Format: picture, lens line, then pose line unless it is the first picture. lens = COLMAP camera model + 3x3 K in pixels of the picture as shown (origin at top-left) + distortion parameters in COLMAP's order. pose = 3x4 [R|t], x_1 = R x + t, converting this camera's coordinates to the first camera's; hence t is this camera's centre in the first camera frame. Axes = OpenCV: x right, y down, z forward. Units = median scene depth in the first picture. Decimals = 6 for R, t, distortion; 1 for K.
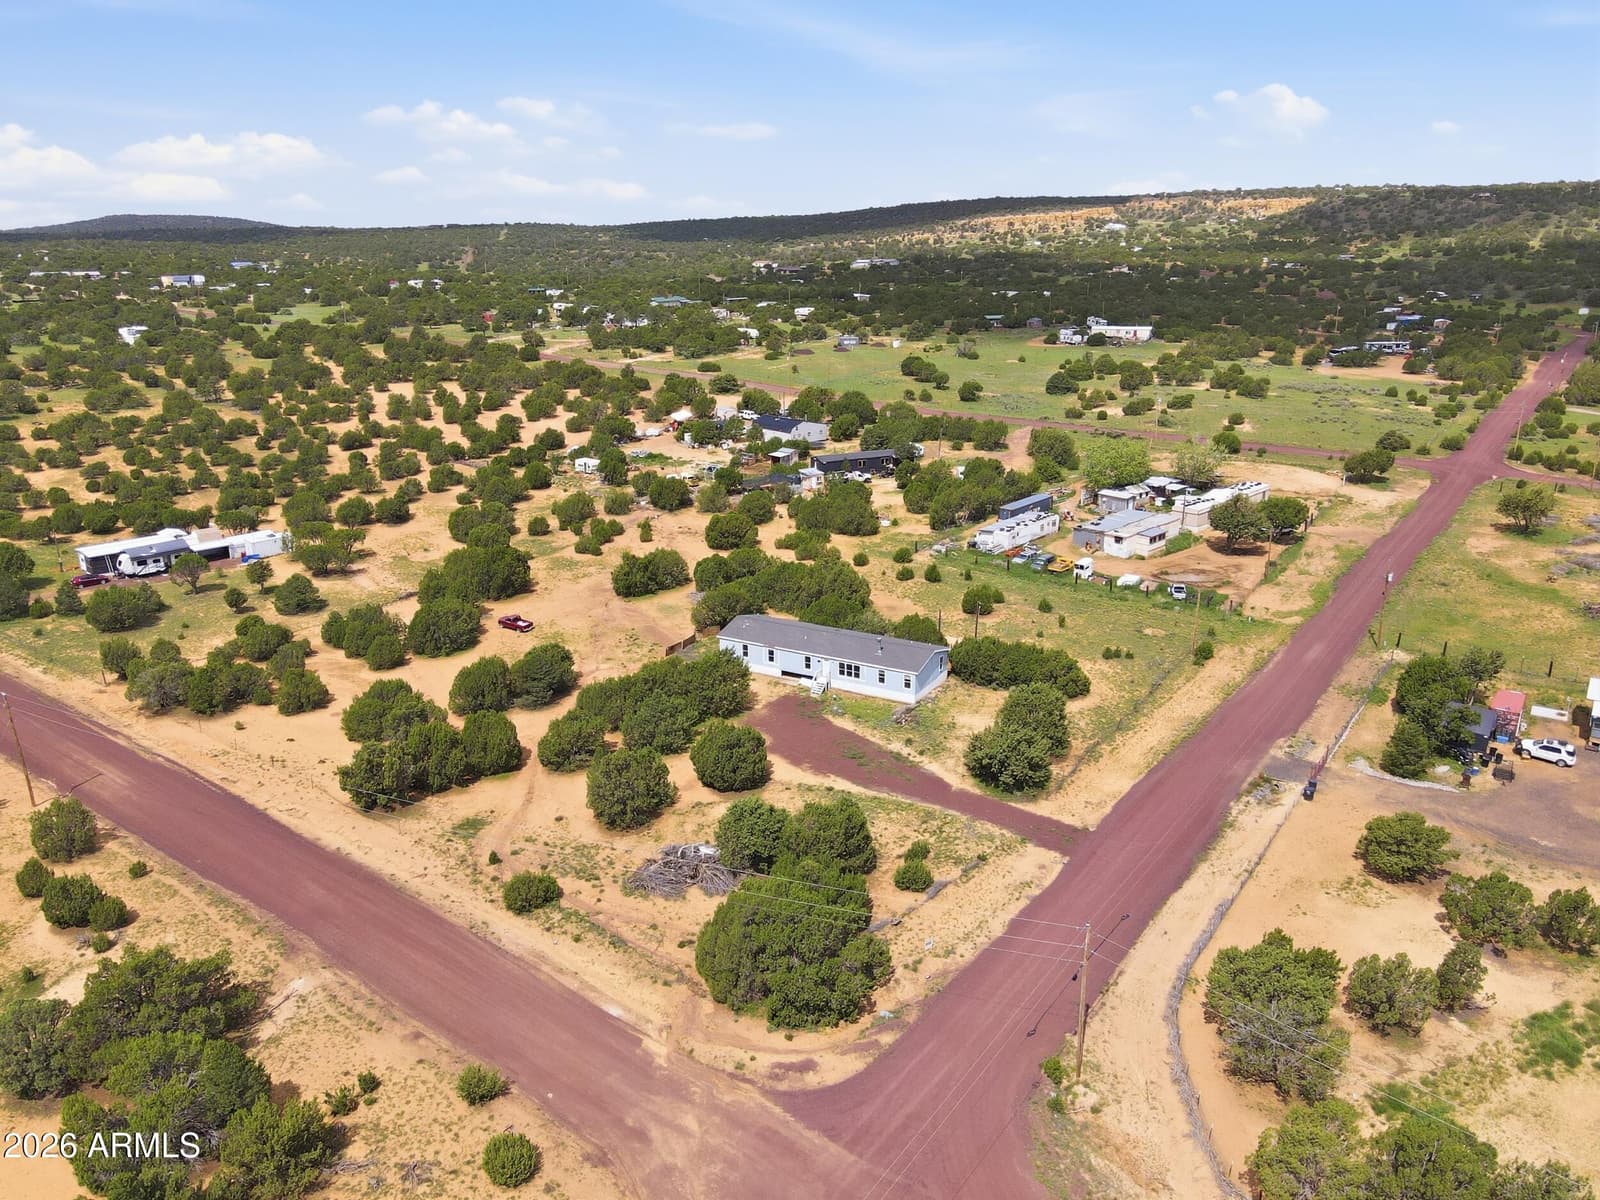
lens RADIAL K [[1208.4, 0, 800.0], [0, 1208.4, 600.0], [0, 0, 1]] dist [0.013885, 0.008304]
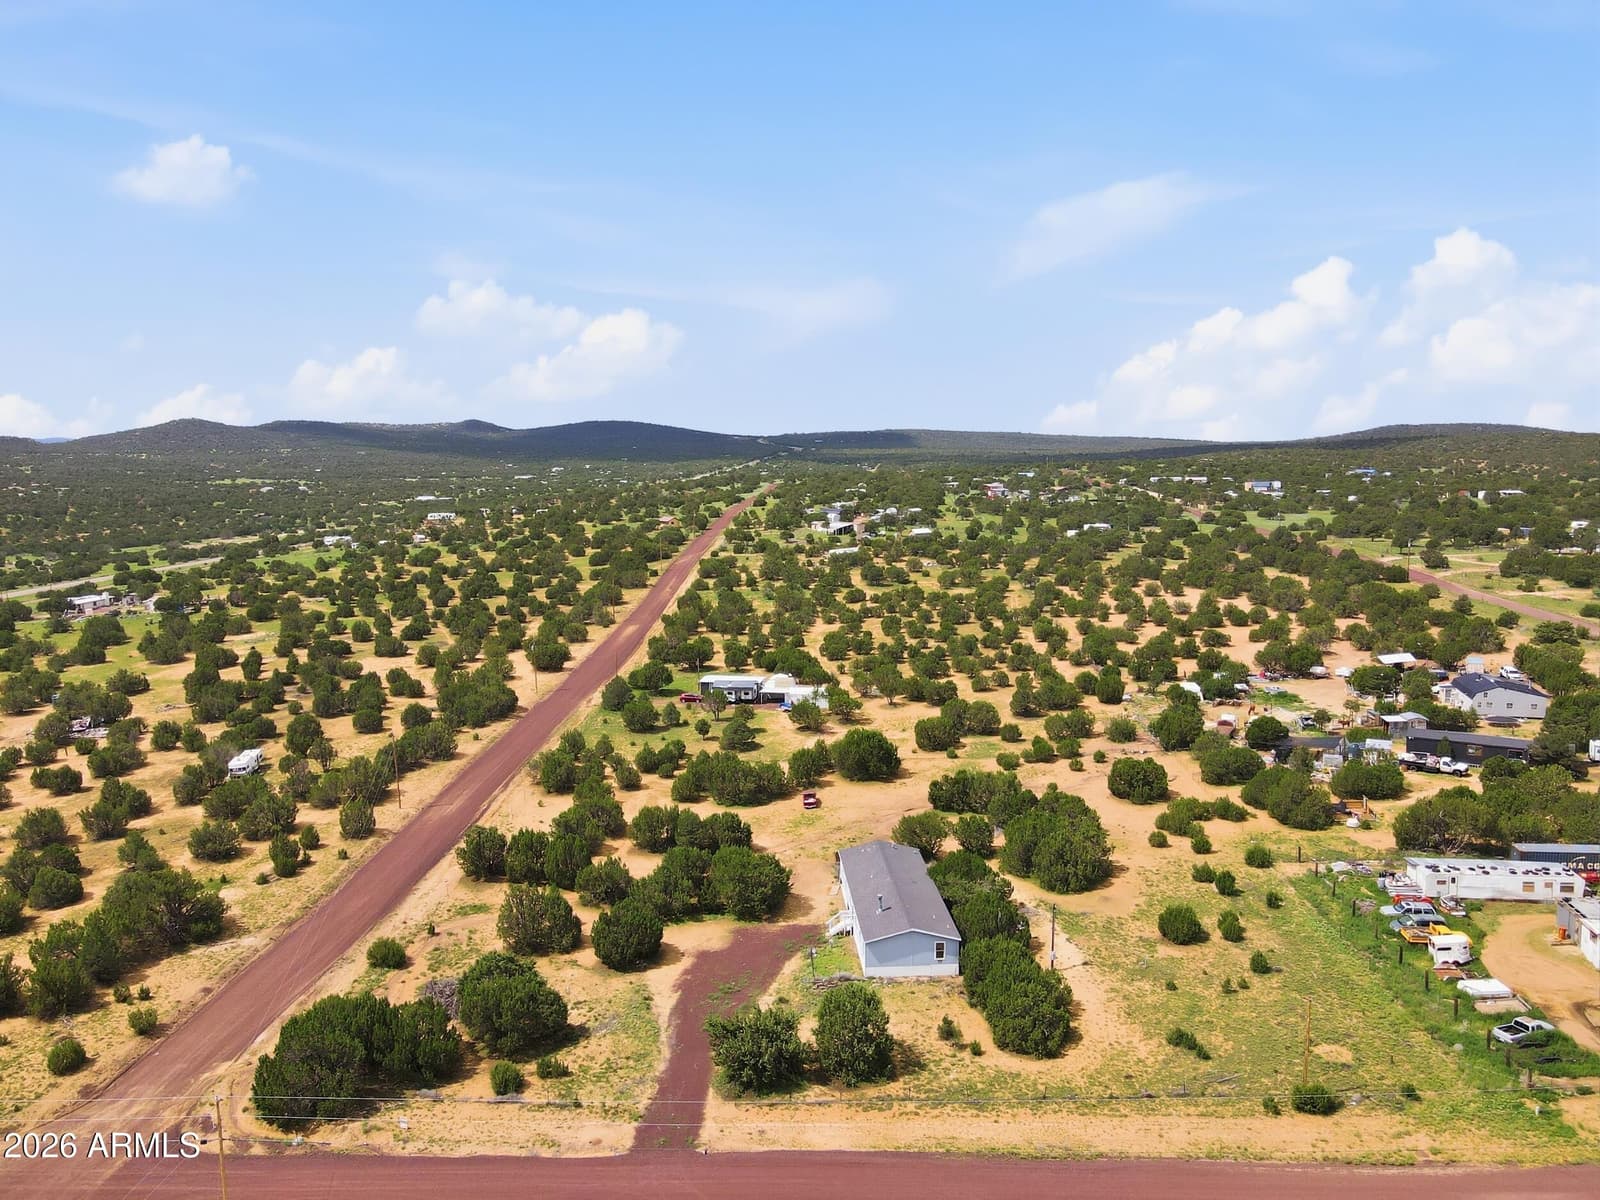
lens RADIAL K [[1208.4, 0, 800.0], [0, 1208.4, 600.0], [0, 0, 1]] dist [0.013885, 0.008304]
pose [[0.532776, 0.107143, -0.839446, 0.769612], [-0.239146, 0.970583, -0.027899, -0.143245], [0.811763, 0.215614, 0.542726, 0.416448]]
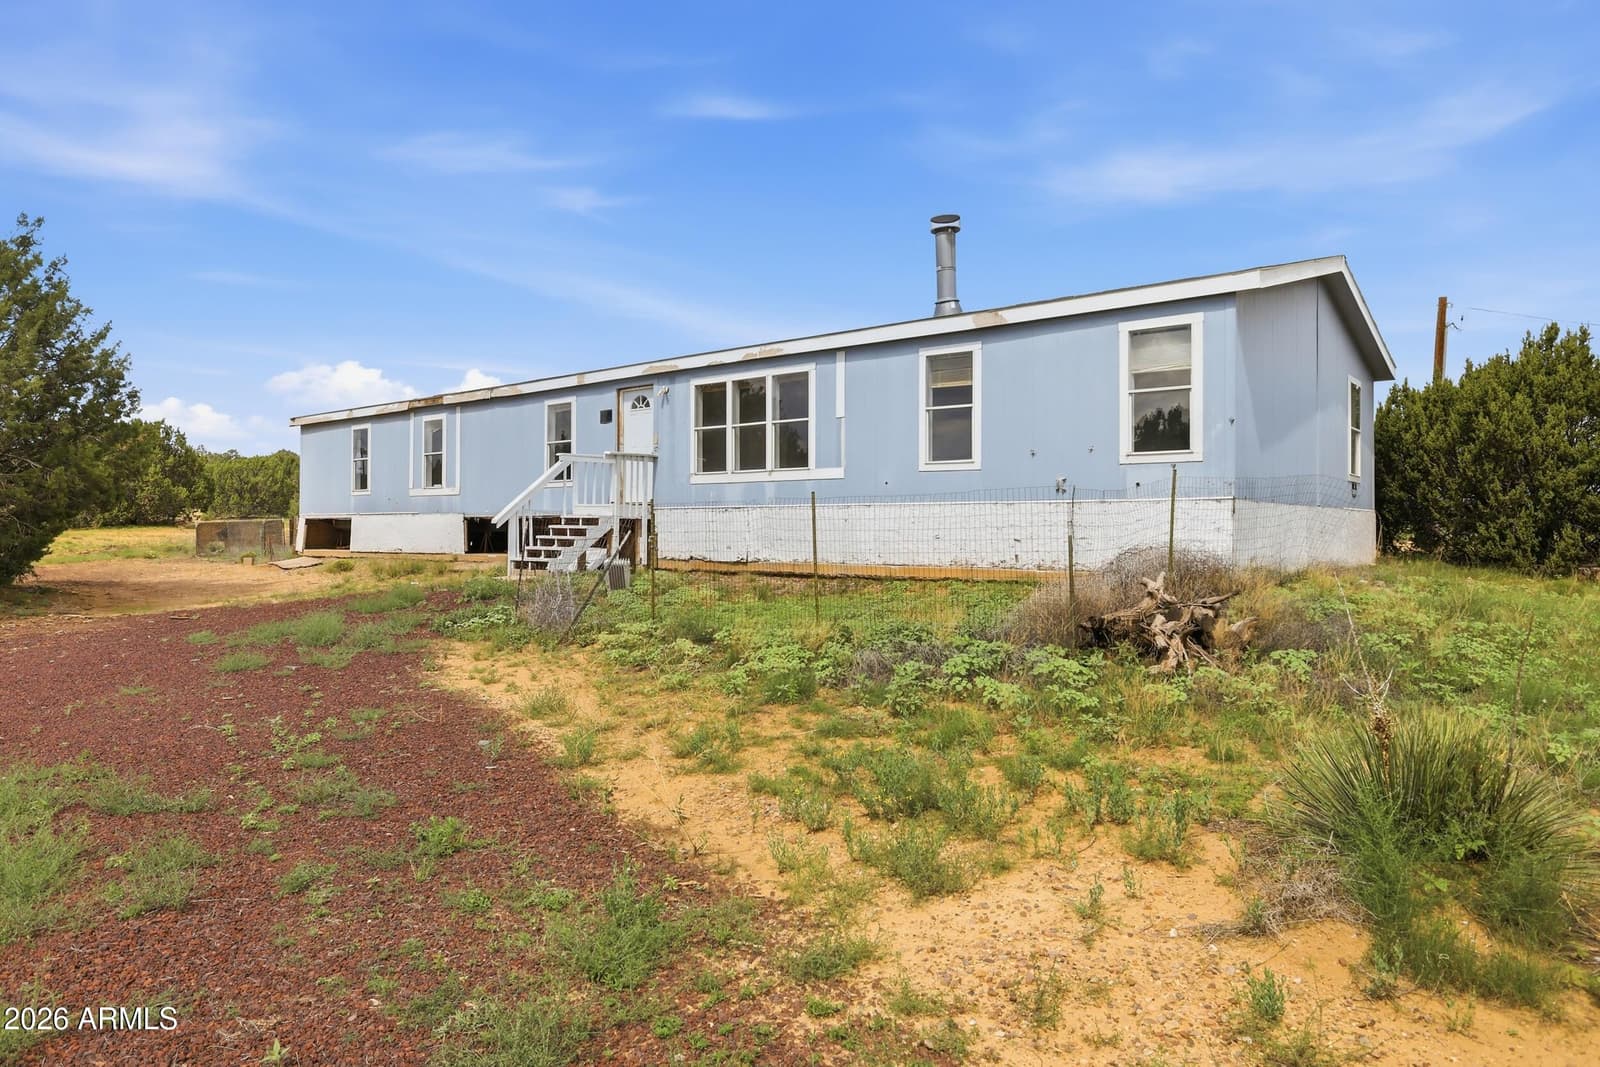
lens RADIAL K [[1023.0, 0, 812.7], [0, 1023.0, 509.6], [0, 0, 1]] dist [0.019124, -0.001565]
pose [[0.987878, 0.011632, -0.154794, 0.069650], [-0.058427, 0.951720, -0.301354, 0.108588], [0.143816, 0.306746, 0.940864, 0.886093]]
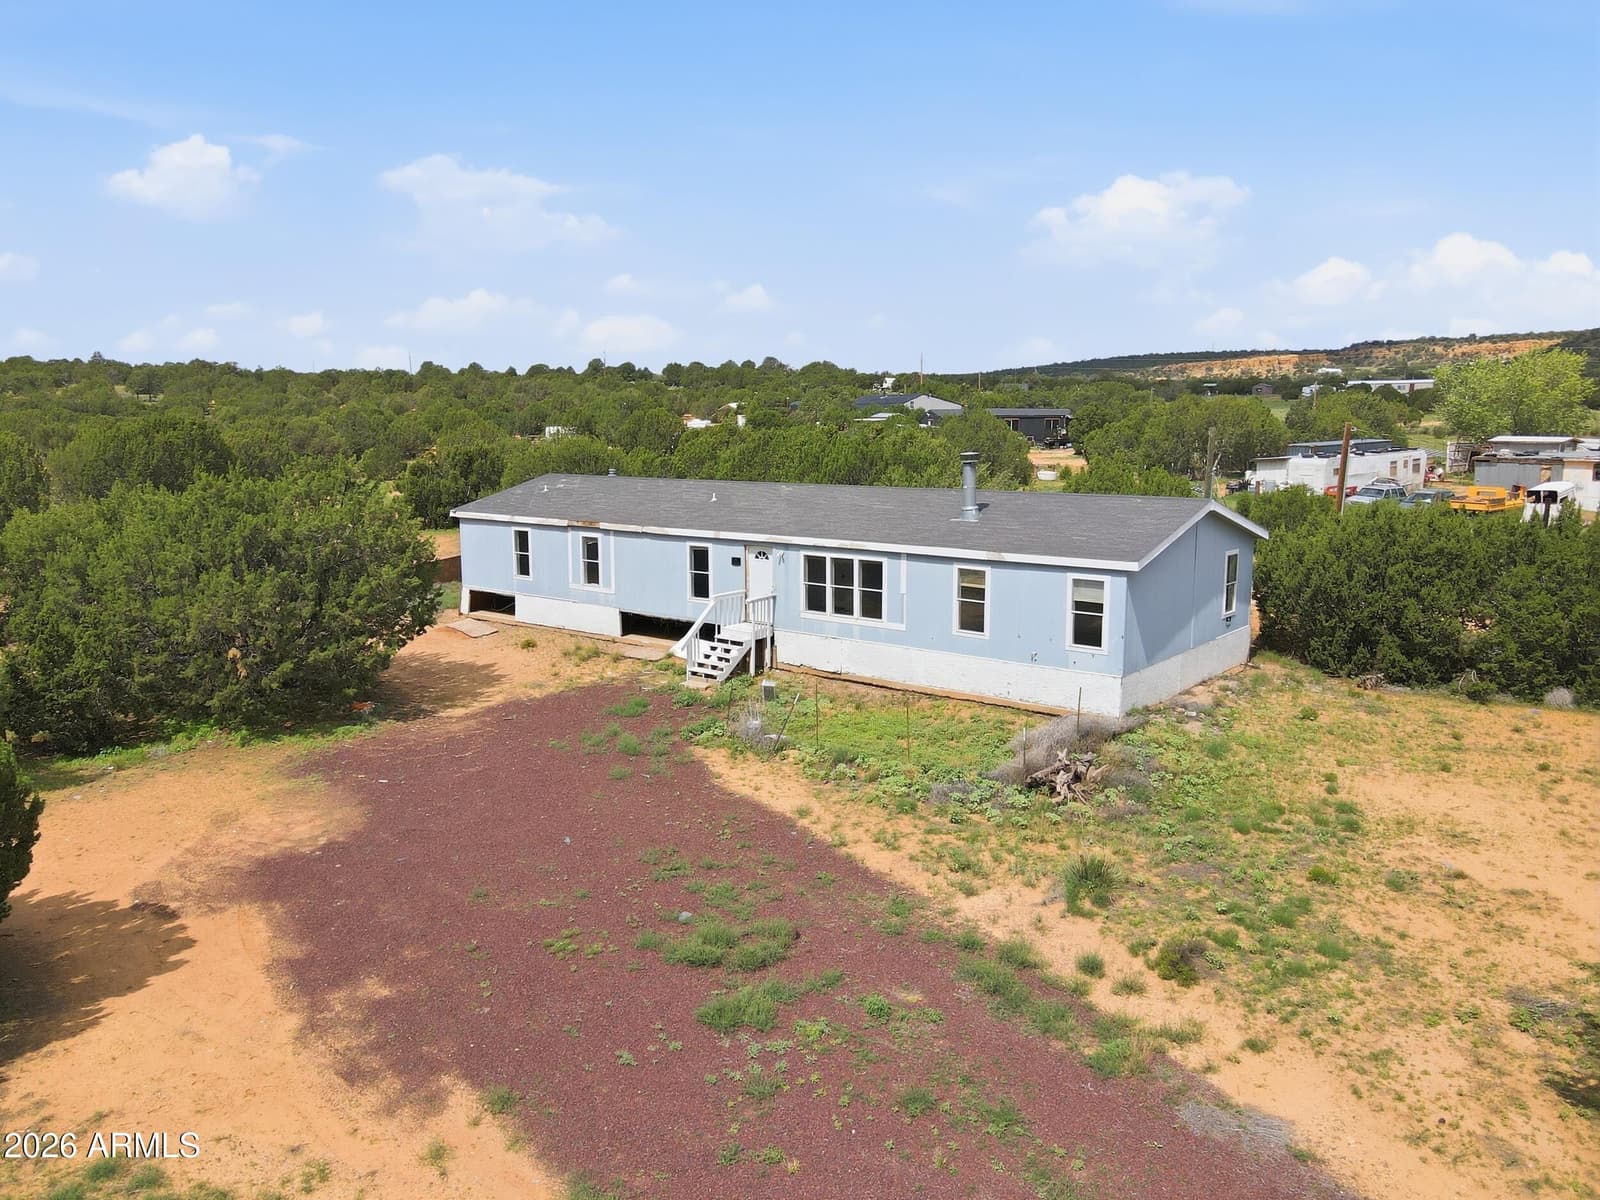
lens RADIAL K [[1208.4, 0, 800.0], [0, 1208.4, 600.0], [0, 0, 1]] dist [0.013885, 0.008304]
pose [[0.988653, 0.030917, -0.147003, 0.068509], [-0.051953, 0.988575, -0.141490, 0.096343], [0.140949, 0.147522, 0.978964, 0.765989]]
